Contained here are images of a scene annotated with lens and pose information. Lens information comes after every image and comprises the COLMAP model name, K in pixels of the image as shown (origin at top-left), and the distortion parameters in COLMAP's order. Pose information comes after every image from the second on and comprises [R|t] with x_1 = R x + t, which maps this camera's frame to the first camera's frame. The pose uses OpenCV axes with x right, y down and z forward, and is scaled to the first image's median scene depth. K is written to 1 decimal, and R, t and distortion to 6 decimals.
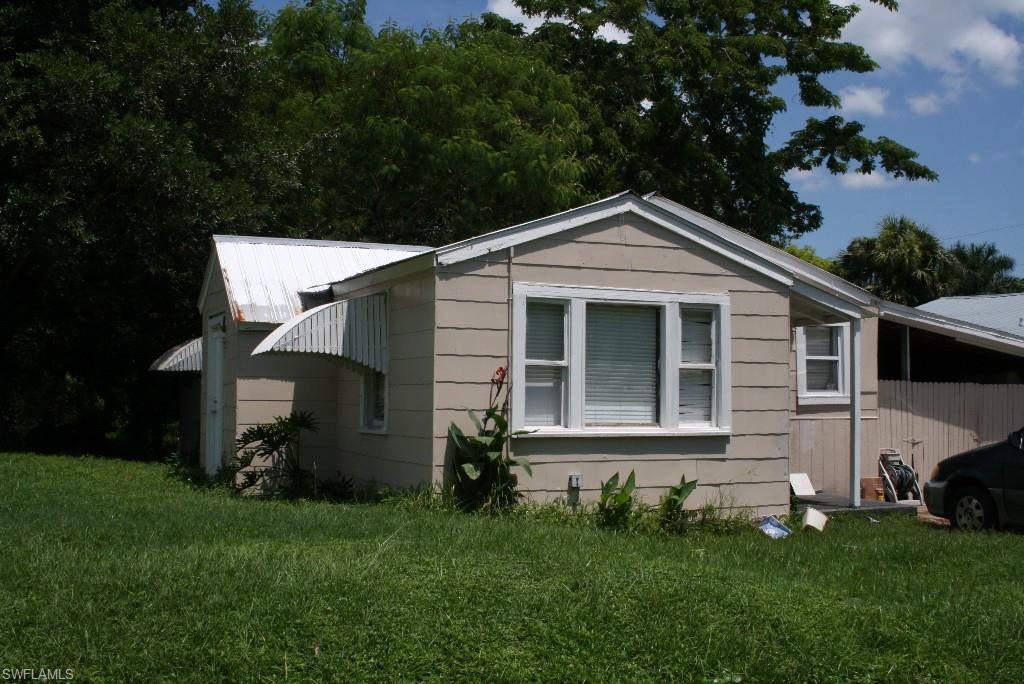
lens RADIAL K [[1157.8, 0, 512.0], [0, 1157.8, 342.0], [0, 0, 1]] dist [-0.015820, 0.002041]
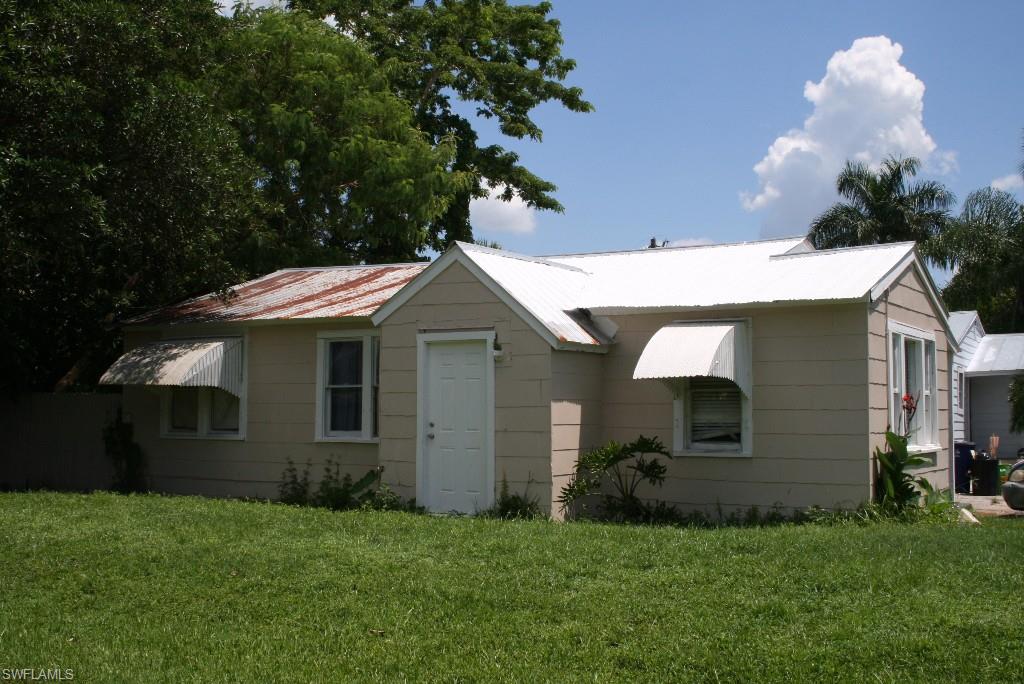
lens RADIAL K [[1190.4, 0, 512.0], [0, 1190.4, 342.0], [0, 0, 1]] dist [-0.015018, -0.002304]
pose [[0.822283, 0.029598, 0.568309, -0.881185], [-0.027577, 0.999546, -0.012157, -0.004344], [-0.568410, -0.005676, 0.822726, 0.244858]]
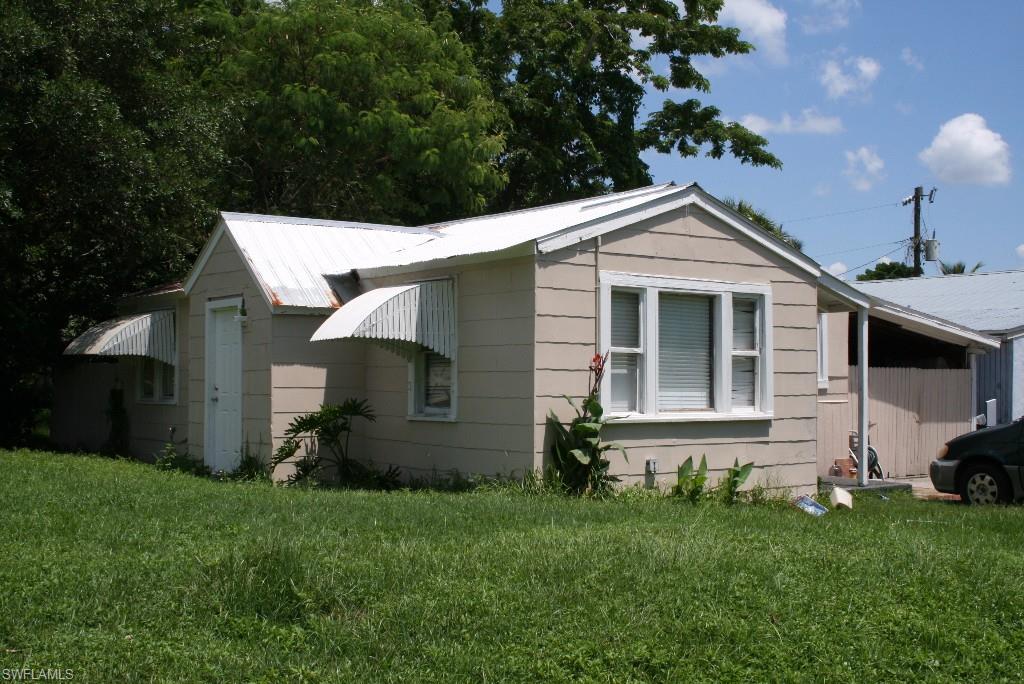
lens RADIAL K [[1228.6, 0, 511.0], [0, 1228.6, 364.1], [0, 0, 1]] dist [0.032743, 0.033922]
pose [[0.975647, -0.000070, 0.219345, -0.289708], [-0.007746, 0.999365, 0.034770, -0.006329], [-0.219208, -0.035622, 0.975028, -0.034057]]
